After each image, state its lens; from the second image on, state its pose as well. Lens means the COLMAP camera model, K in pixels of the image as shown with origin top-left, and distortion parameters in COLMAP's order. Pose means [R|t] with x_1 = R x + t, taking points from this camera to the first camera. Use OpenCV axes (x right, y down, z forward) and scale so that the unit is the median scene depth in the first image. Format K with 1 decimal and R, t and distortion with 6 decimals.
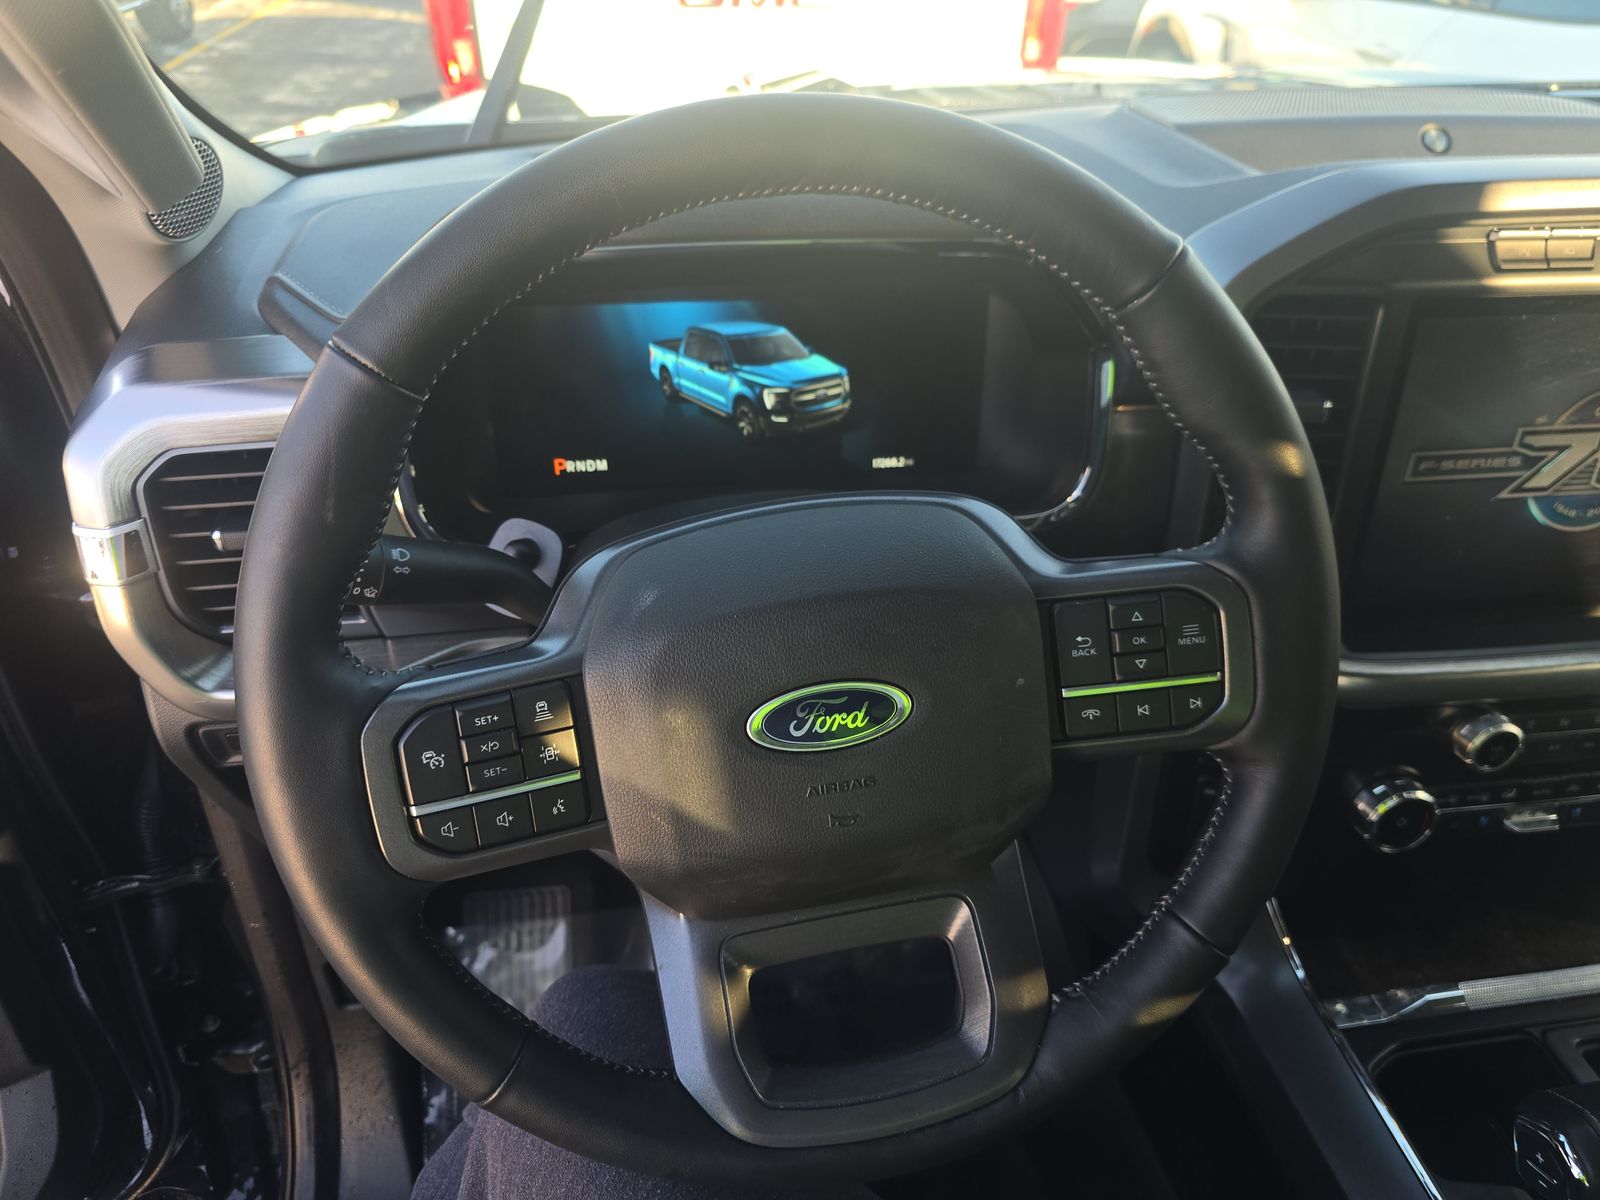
lens RADIAL K [[1066.5, 0, 800.0], [0, 1066.5, 600.0], [0, 0, 1]] dist [0.175170, -0.129773]
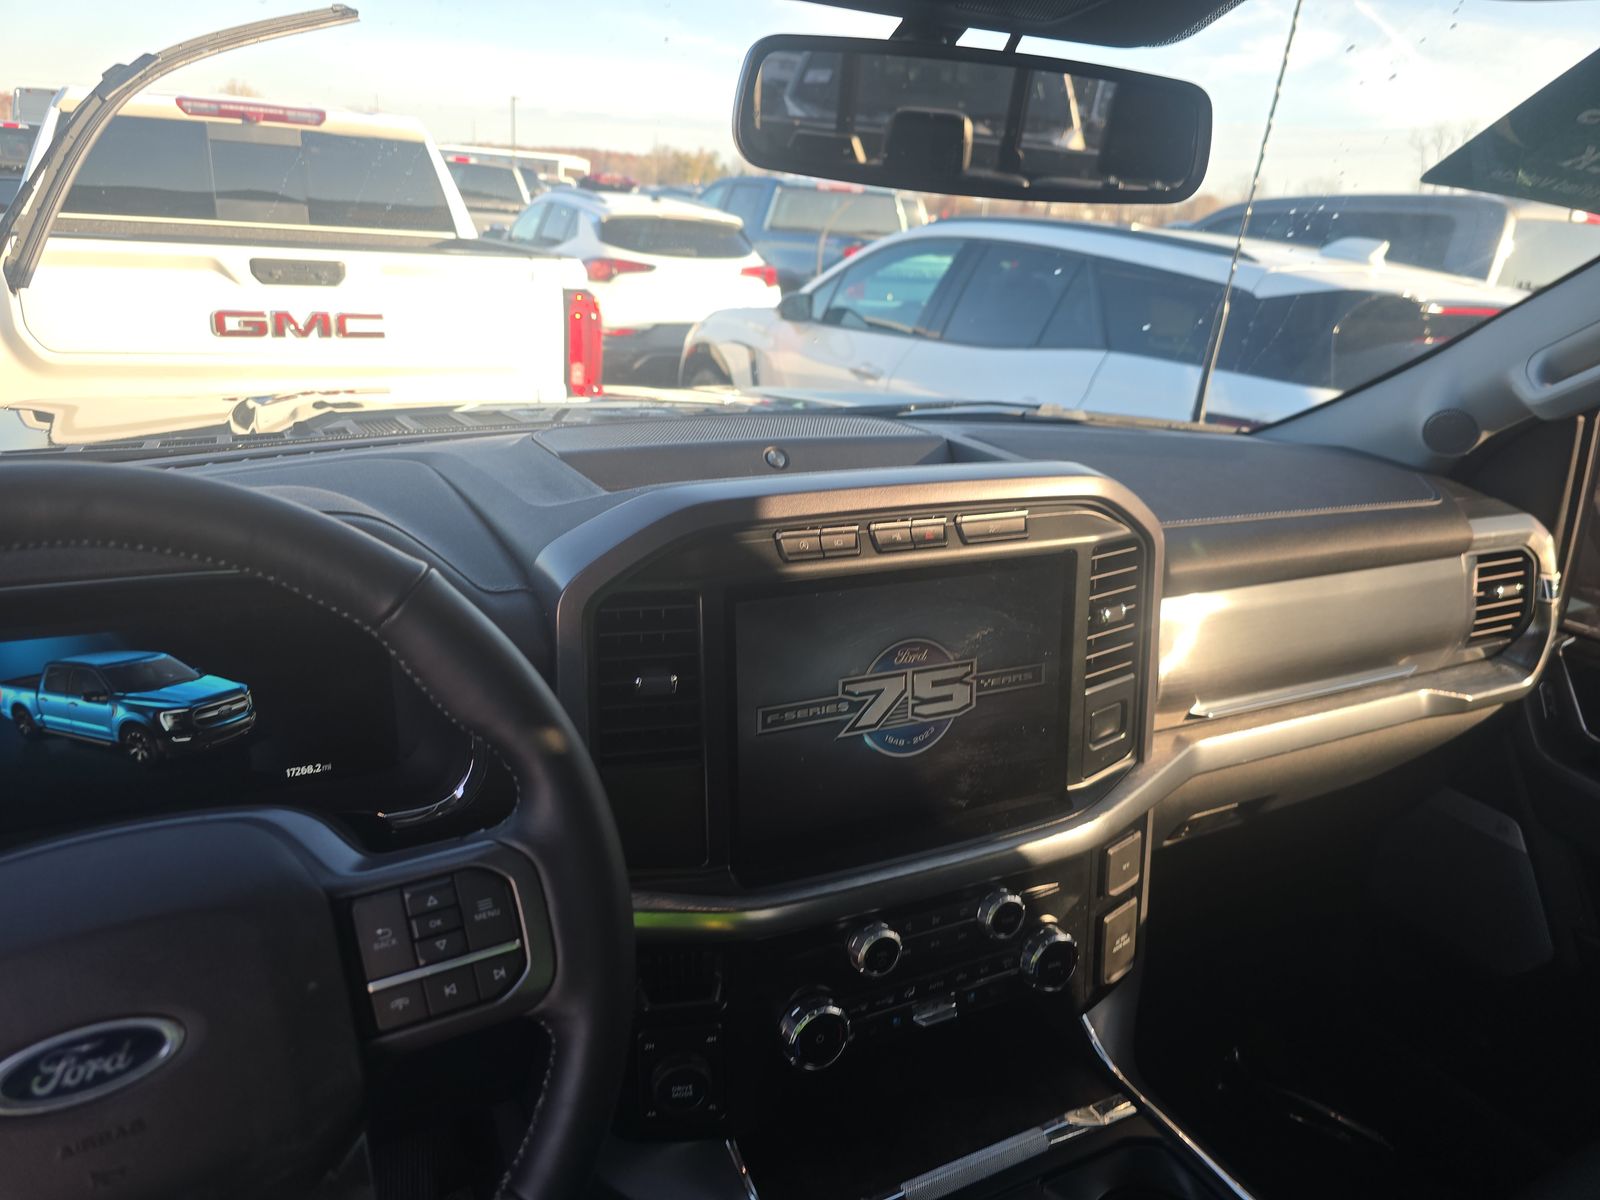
lens RADIAL K [[1097.2, 0, 800.0], [0, 1097.2, 600.0], [0, 0, 1]] dist [0.052815, -0.050035]
pose [[0.953883, -0.088441, 0.286856, 0.260177], [0.154607, 0.963863, -0.216943, 0.015745], [-0.257303, 0.251288, 0.933086, -0.128441]]
